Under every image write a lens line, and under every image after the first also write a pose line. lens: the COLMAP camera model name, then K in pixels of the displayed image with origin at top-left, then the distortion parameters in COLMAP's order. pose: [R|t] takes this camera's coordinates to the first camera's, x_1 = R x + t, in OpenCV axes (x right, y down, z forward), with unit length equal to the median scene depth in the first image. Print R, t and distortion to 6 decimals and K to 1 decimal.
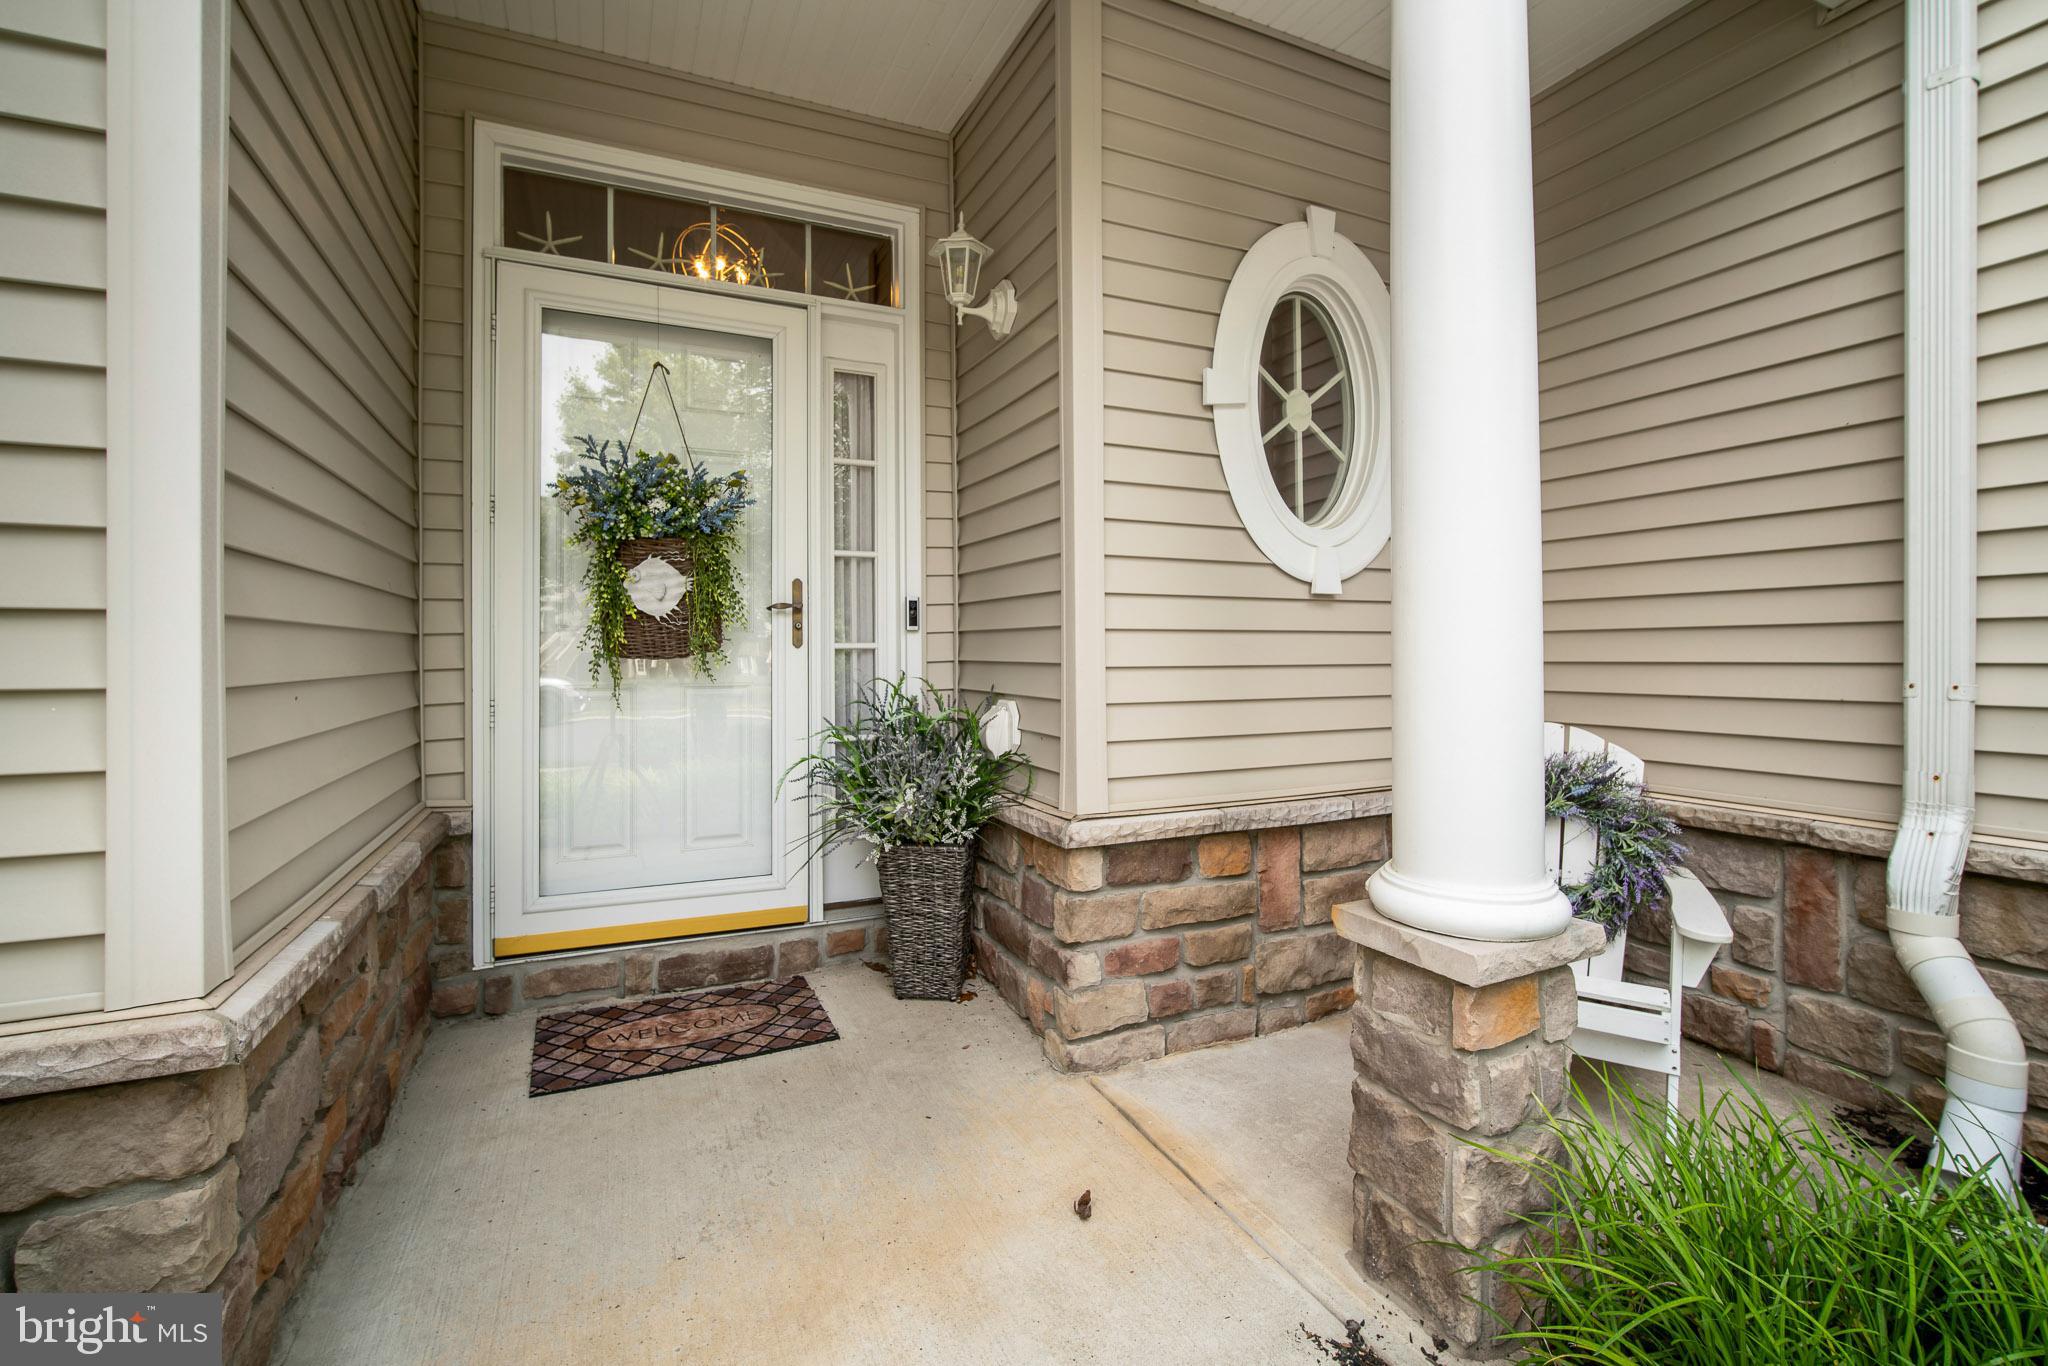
lens RADIAL K [[898.9, 0, 1023.6], [0, 898.9, 661.4], [0, 0, 1]] dist [-0.009657, 0.003675]
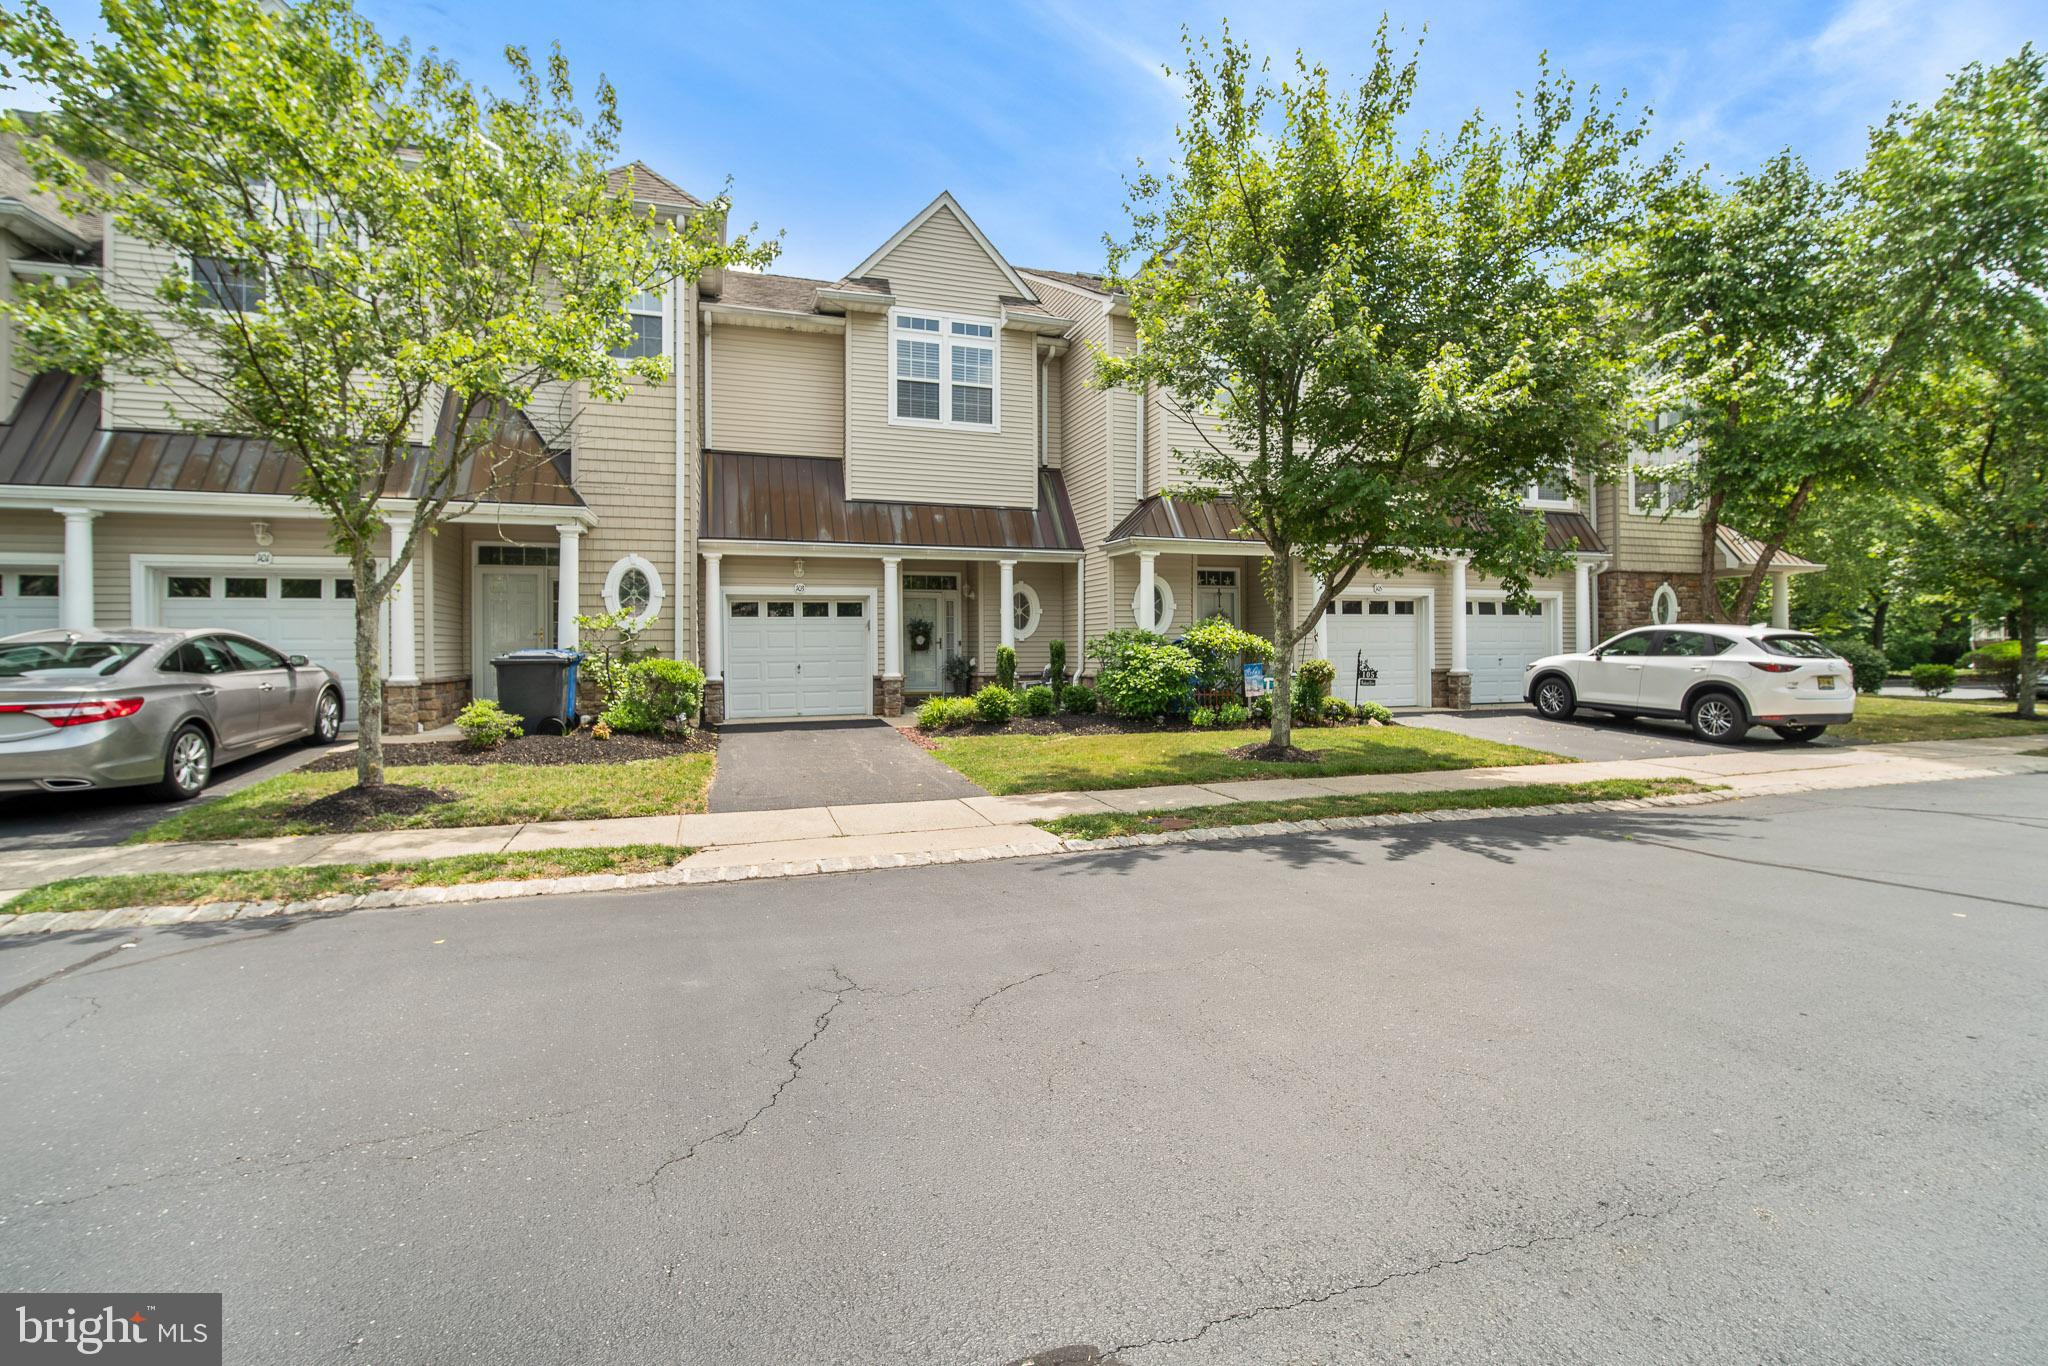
lens RADIAL K [[898.9, 0, 1019.4], [0, 898.9, 668.5], [0, 0, 1]] dist [-0.009657, 0.003675]
pose [[0.994506, 0.000109, -0.104677, 0.928677], [0.001381, 0.999899, 0.014158, 0.028445], [0.104668, -0.014225, 0.994405, -5.066669]]
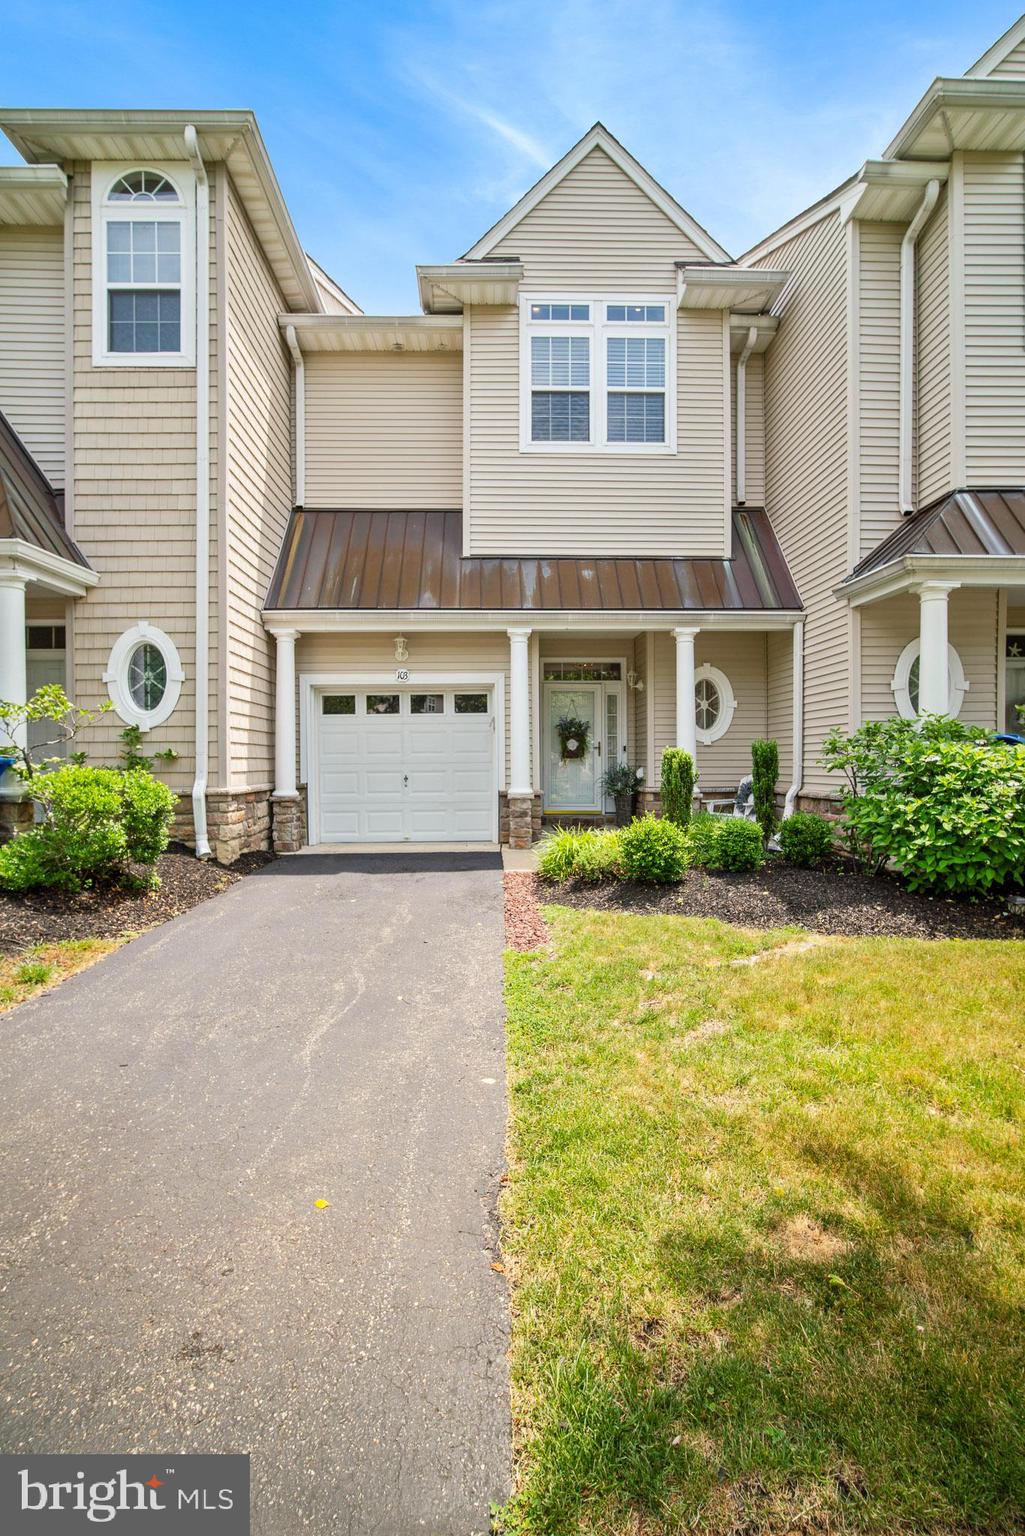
lens RADIAL K [[674.2, 0, 503.1], [0, 674.2, 764.3], [0, 0, 1]] dist [-0.009657, 0.003675]
pose [[0.920213, 0.001372, -0.391416, 0.685935], [-0.001836, 0.999998, -0.000810, 0.029953], [0.391414, 0.001464, 0.920213, -2.517464]]
